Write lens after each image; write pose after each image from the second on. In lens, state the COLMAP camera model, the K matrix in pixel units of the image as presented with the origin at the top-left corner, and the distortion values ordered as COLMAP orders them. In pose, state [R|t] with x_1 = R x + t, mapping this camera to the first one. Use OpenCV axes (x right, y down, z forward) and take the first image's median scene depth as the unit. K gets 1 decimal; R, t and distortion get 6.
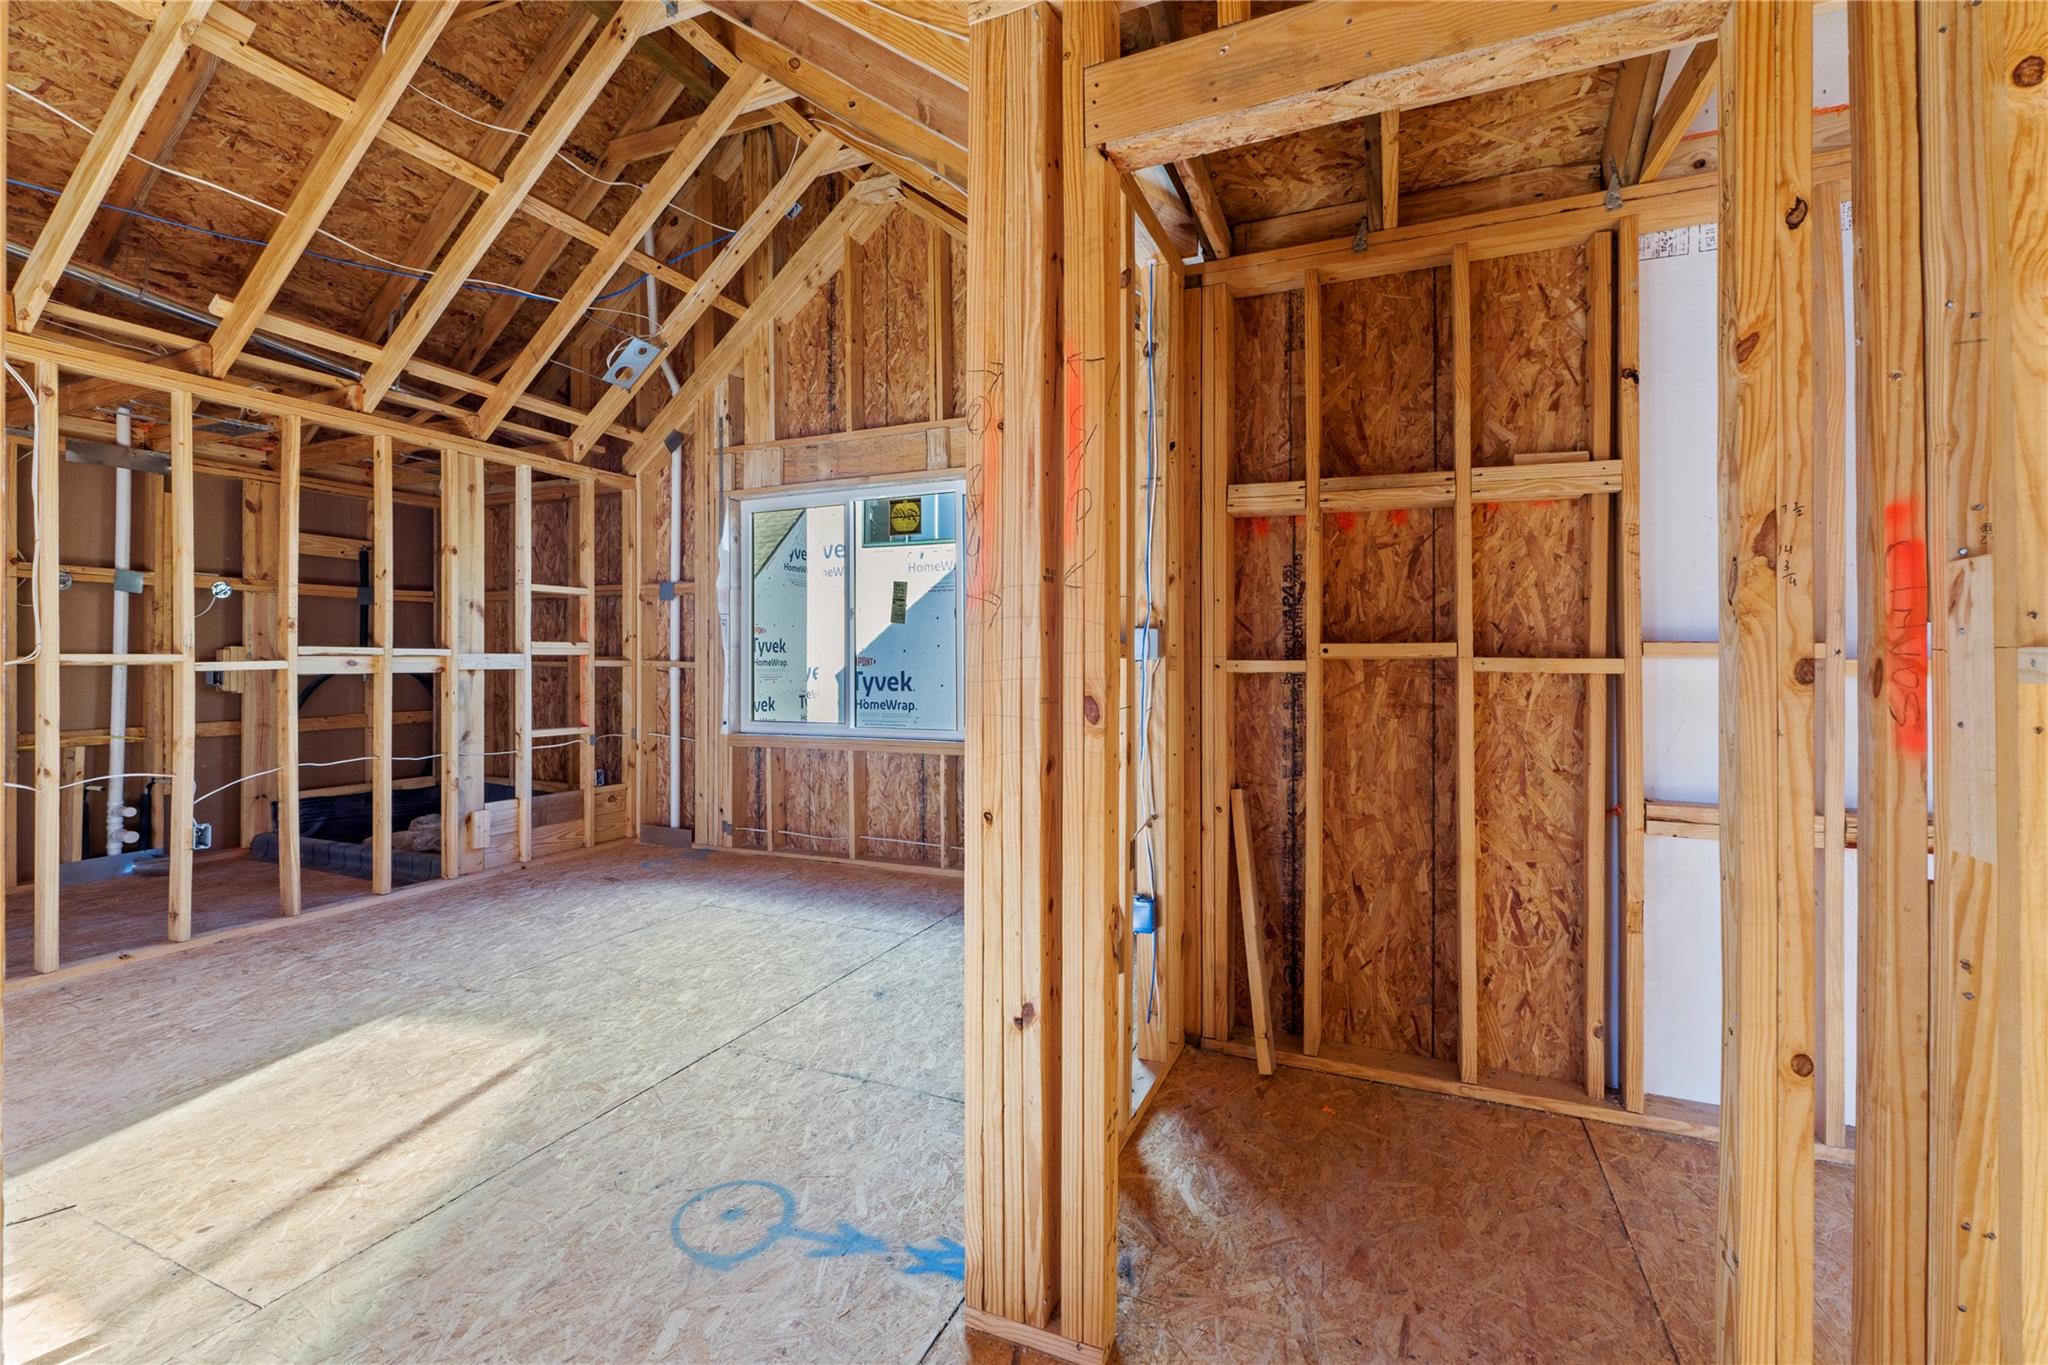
lens RADIAL K [[868.7, 0, 1018.9], [0, 868.7, 653.8], [0, 0, 1]] dist [-0.008850, -0.000032]
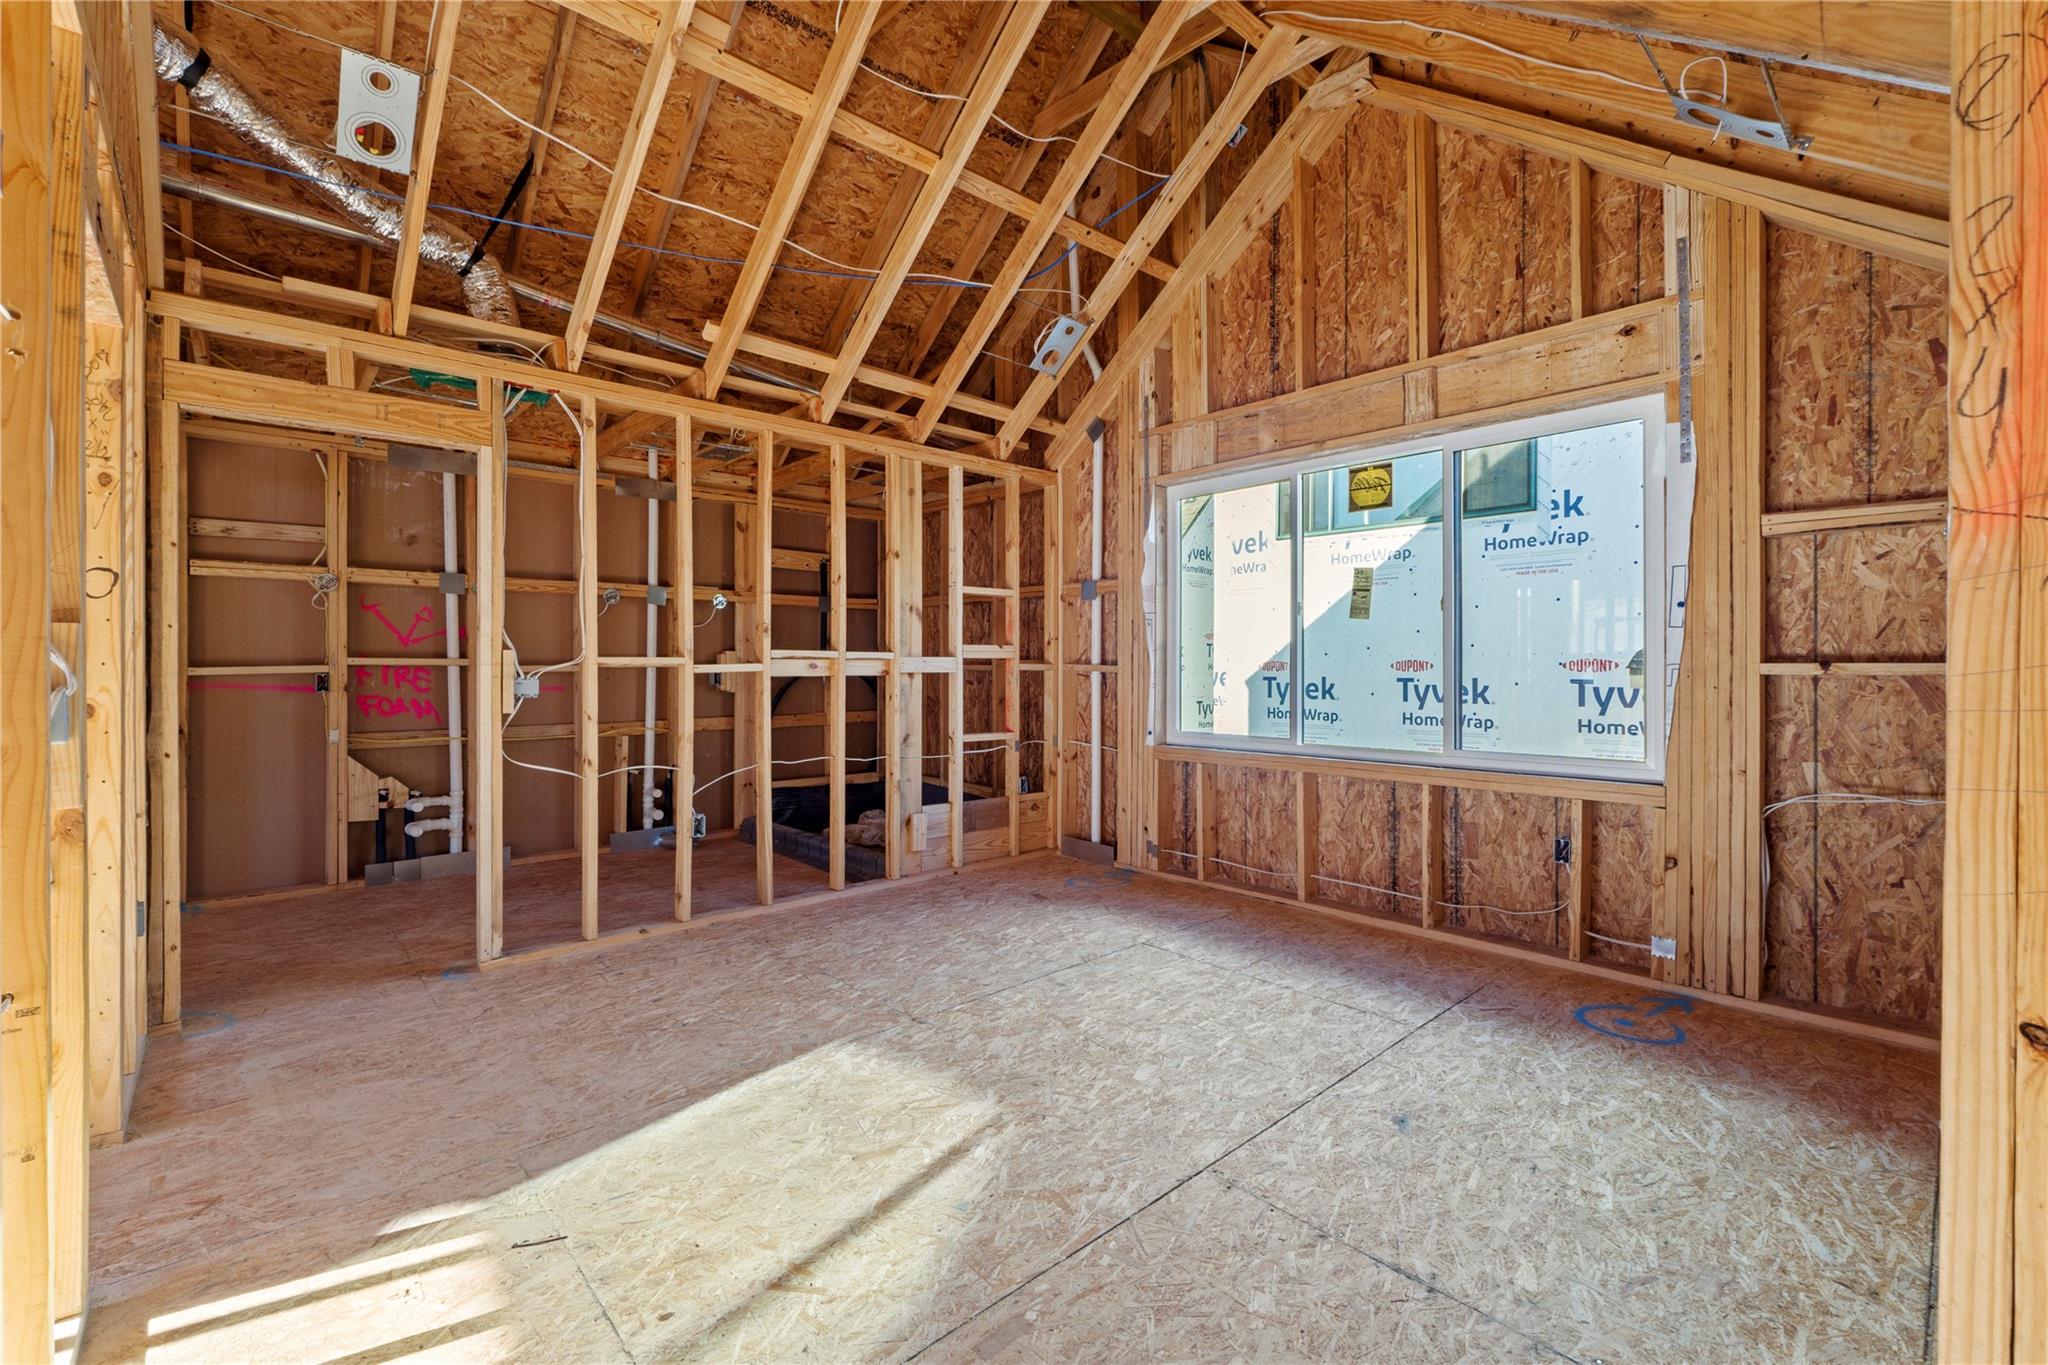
lens RADIAL K [[868.7, 0, 1018.9], [0, 868.7, 653.8], [0, 0, 1]] dist [-0.008850, -0.000032]
pose [[0.909349, -0.003379, -0.416021, -0.097775], [0.001269, 0.999985, -0.005348, 0.001689], [0.416032, 0.004335, 0.909339, 0.133197]]
